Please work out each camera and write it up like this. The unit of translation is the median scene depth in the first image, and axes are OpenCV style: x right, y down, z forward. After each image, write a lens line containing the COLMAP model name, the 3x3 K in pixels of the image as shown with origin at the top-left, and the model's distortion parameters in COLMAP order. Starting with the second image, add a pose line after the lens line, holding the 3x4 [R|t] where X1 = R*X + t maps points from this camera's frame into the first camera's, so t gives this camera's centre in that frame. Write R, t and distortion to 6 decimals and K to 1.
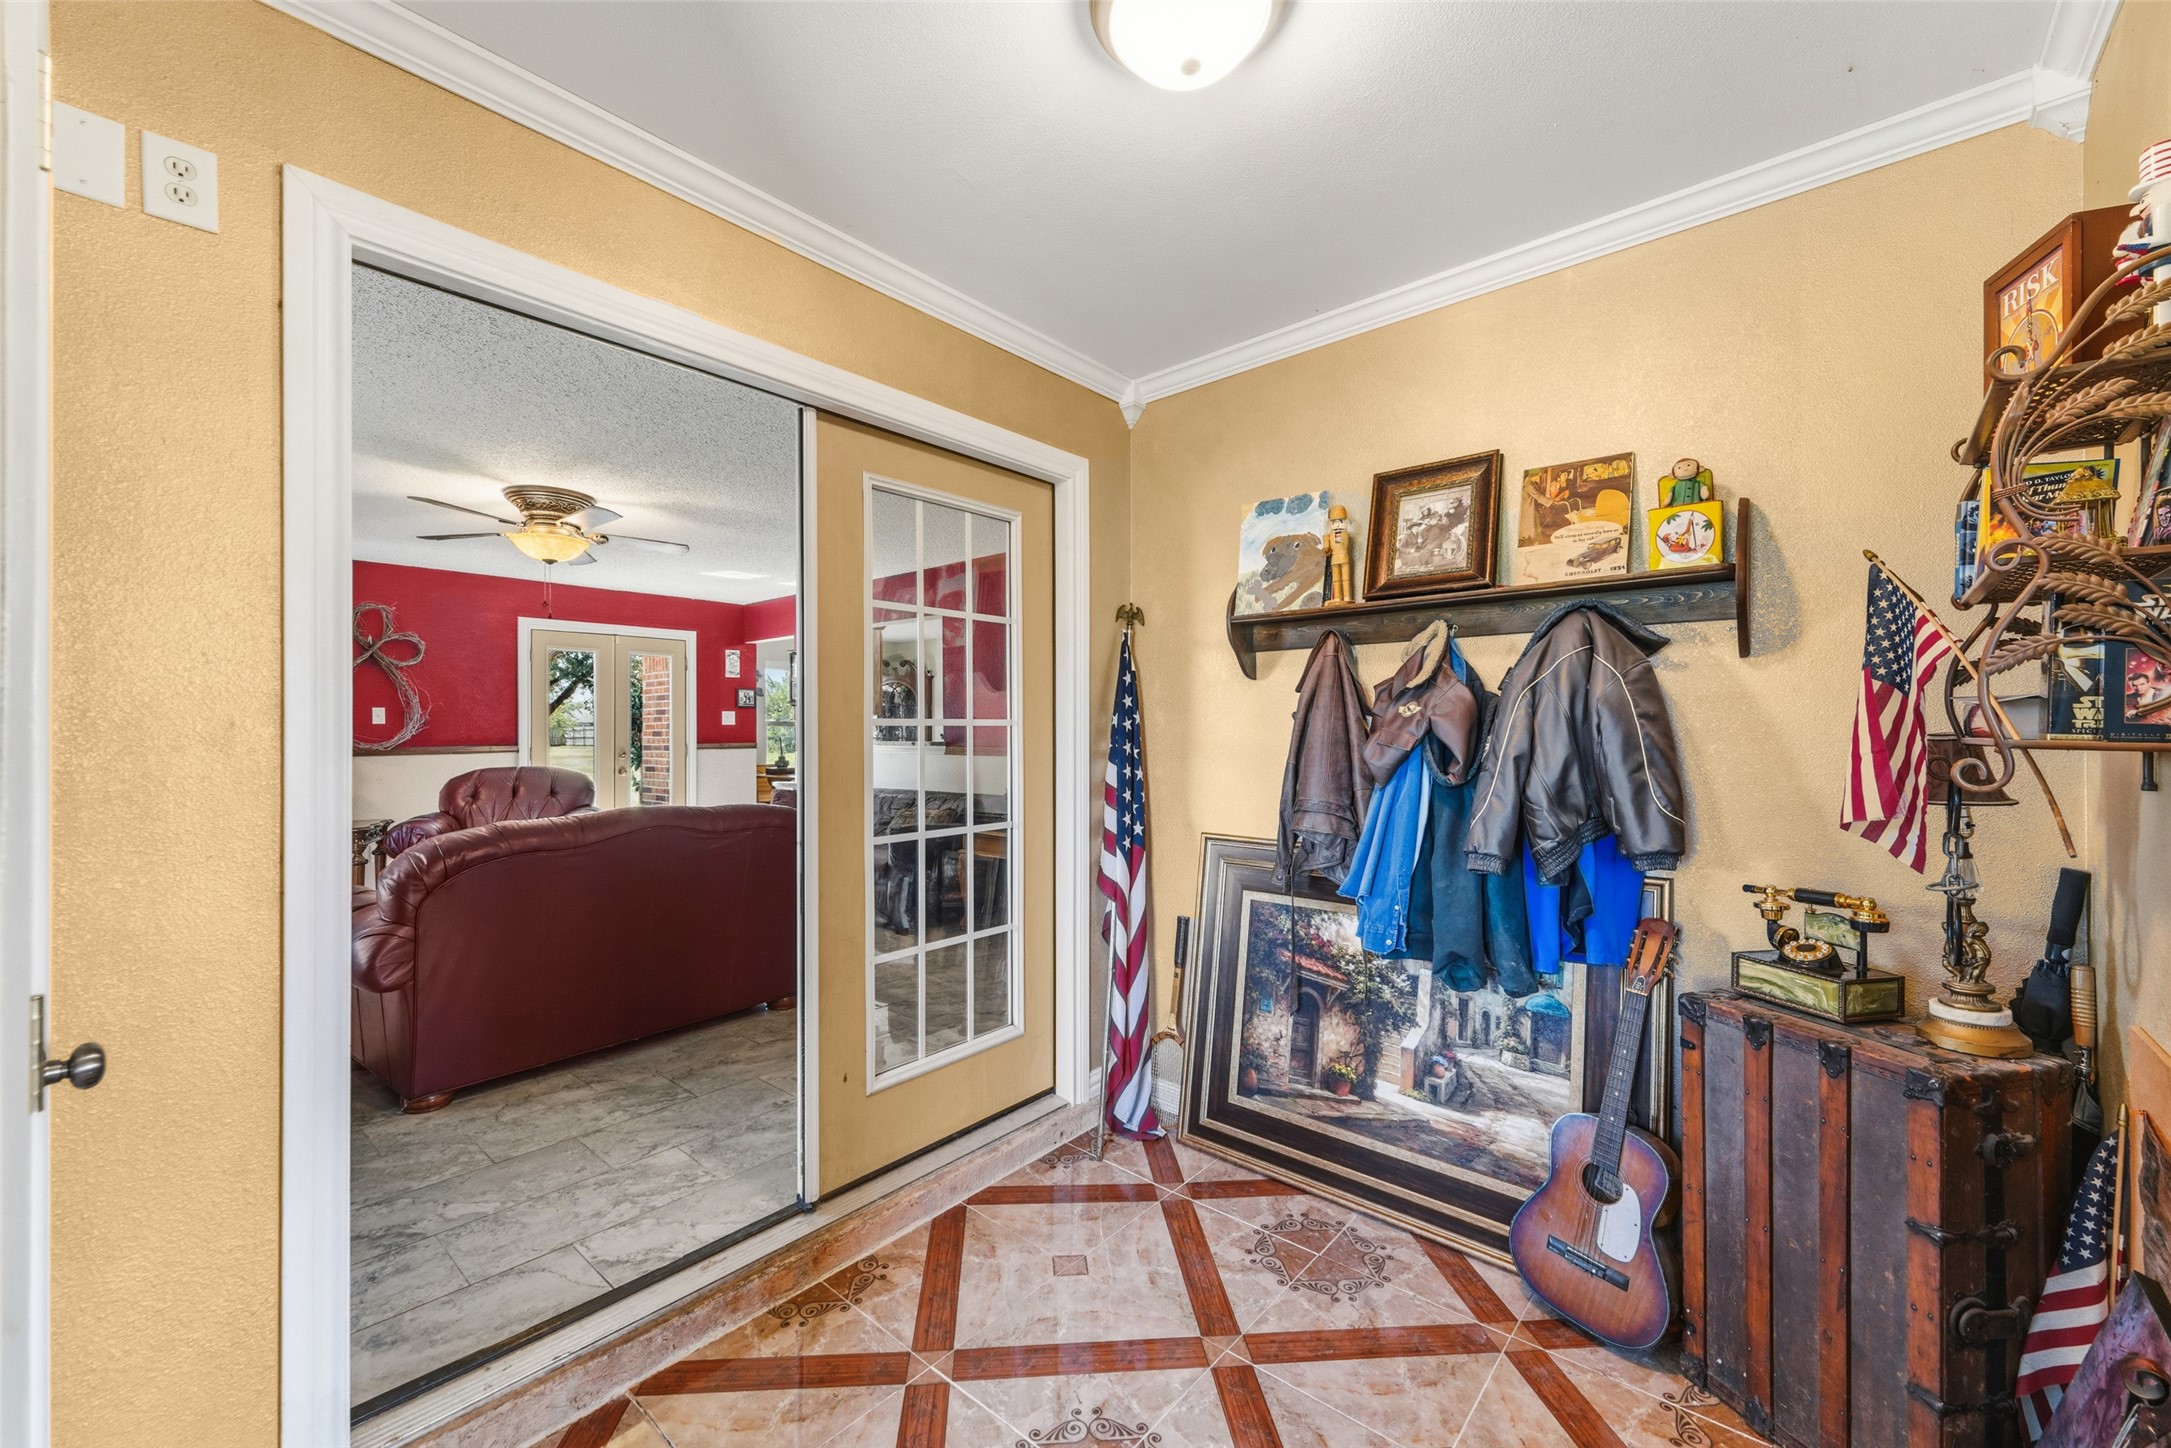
lens RADIAL K [[862.1, 0, 1080.0], [0, 862.1, 727.8], [0, 0, 1]] dist [0.007717, -0.002742]
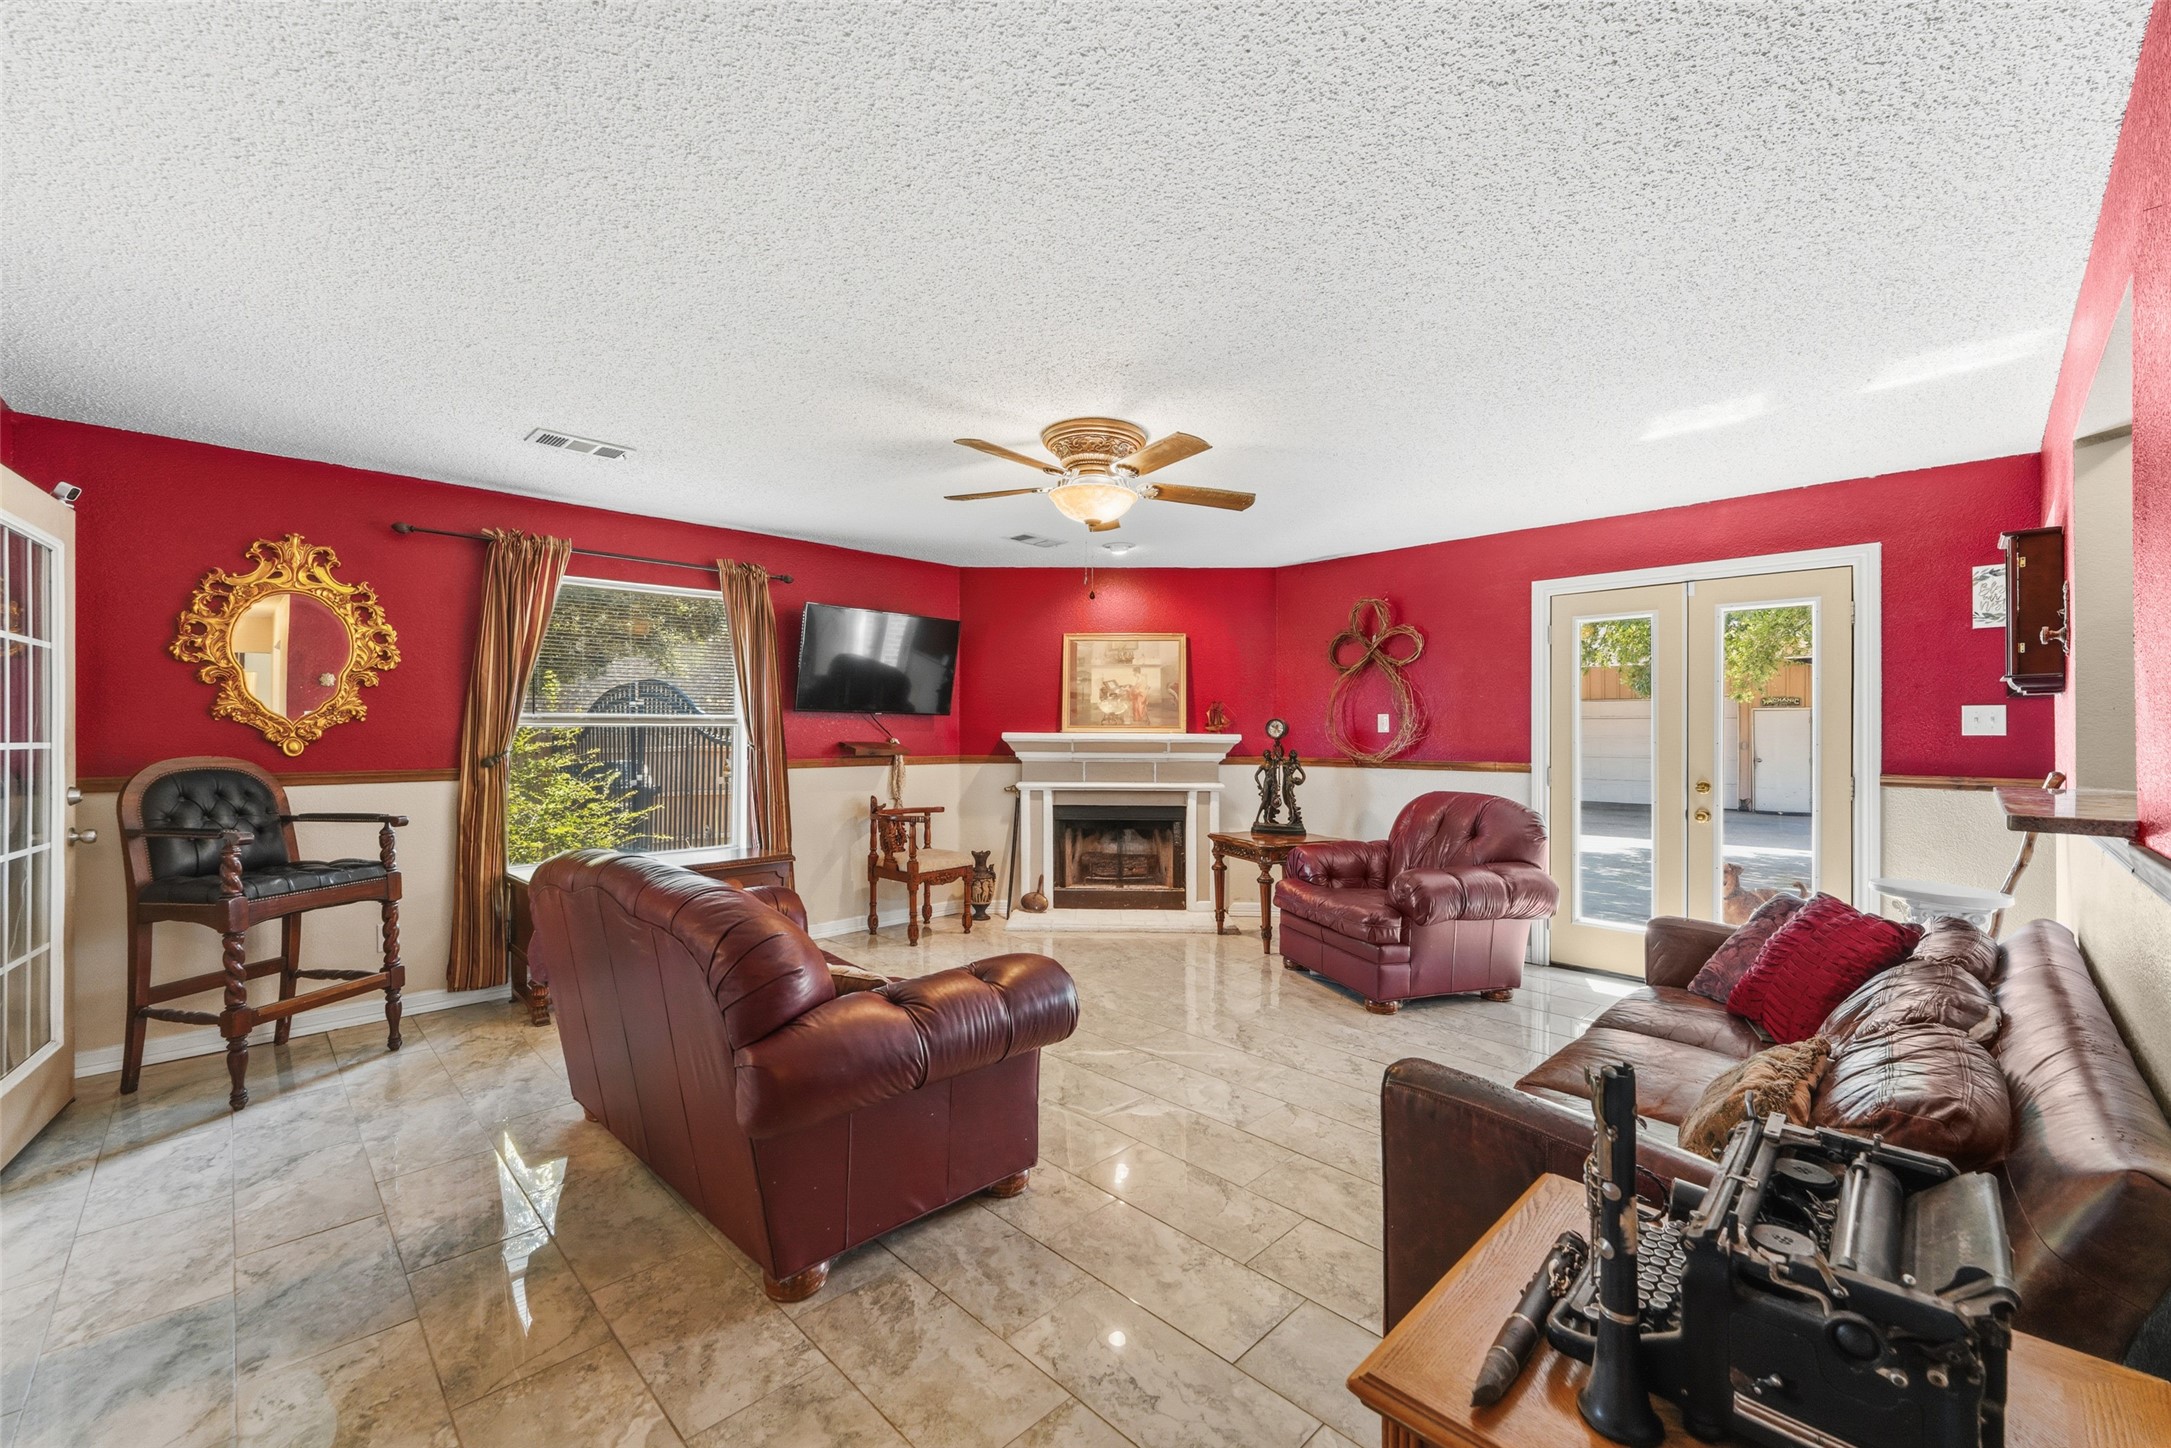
lens RADIAL K [[862.1, 0, 1072.3], [0, 862.1, 731.2], [0, 0, 1]] dist [0.007717, -0.002742]
pose [[-0.082878, 0.000194, -0.996560, 0.095453], [-0.004723, 0.999989, 0.000588, -0.004939], [0.996548, 0.004756, -0.082876, 0.739924]]
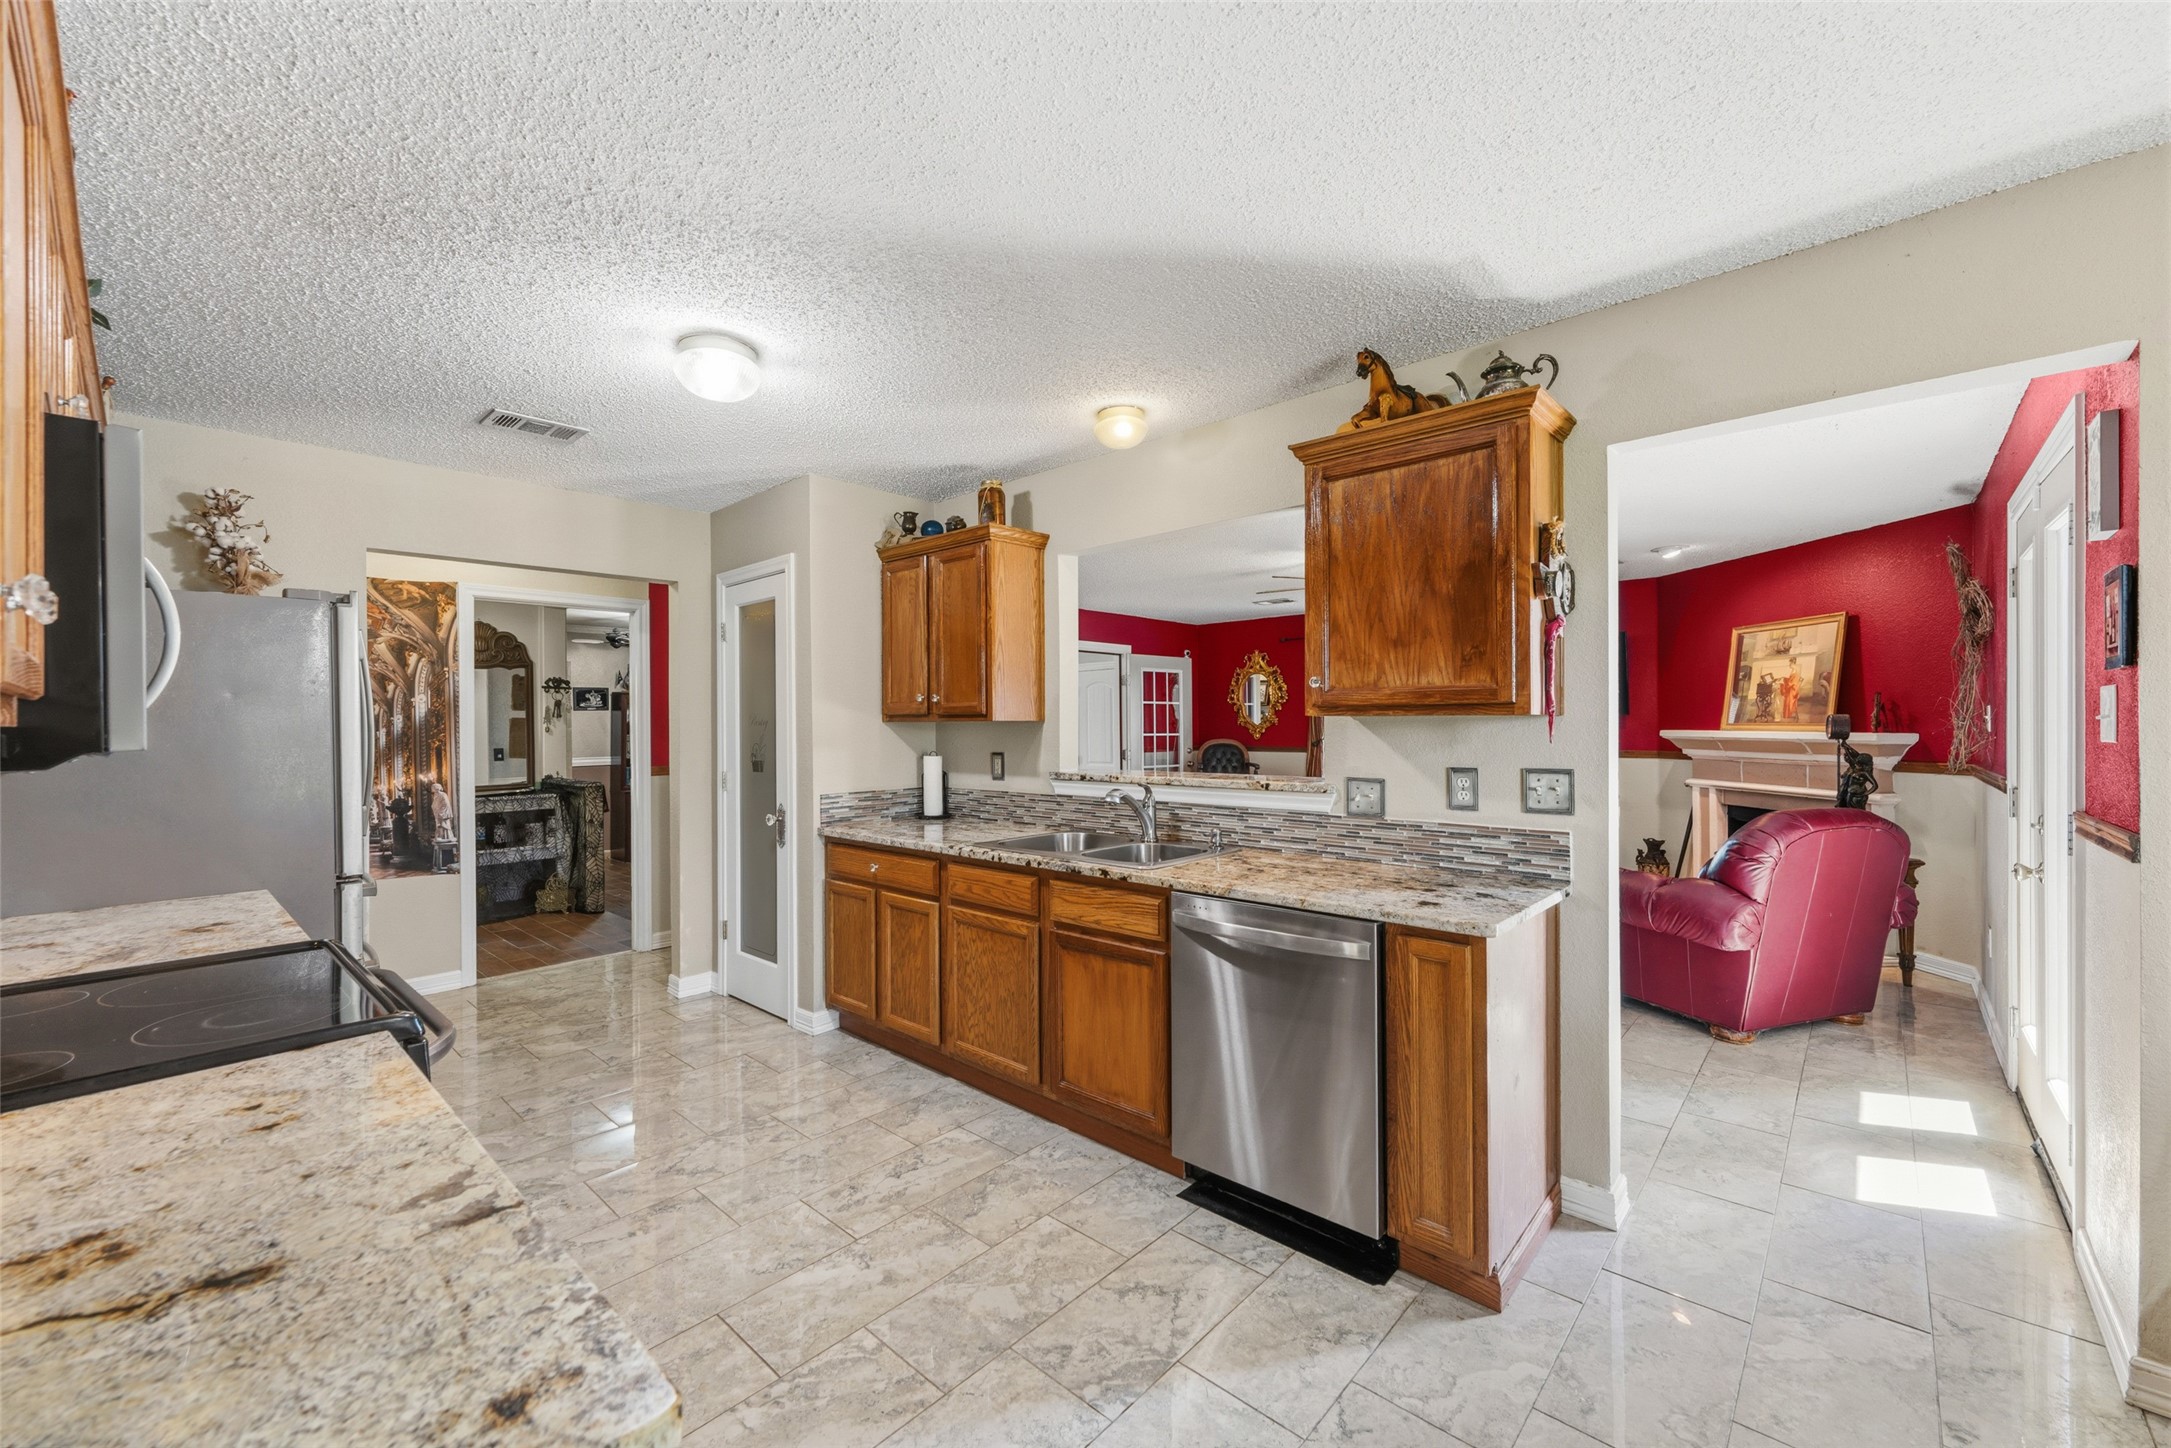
lens RADIAL K [[862.1, 0, 1081.3], [0, 862.1, 724.5], [0, 0, 1]] dist [0.007717, -0.002742]
pose [[-0.999721, 0.008060, 0.022224, -0.176108], [0.008143, 0.999960, 0.003648, -0.017950], [-0.022194, 0.003828, -0.999746, 1.597028]]
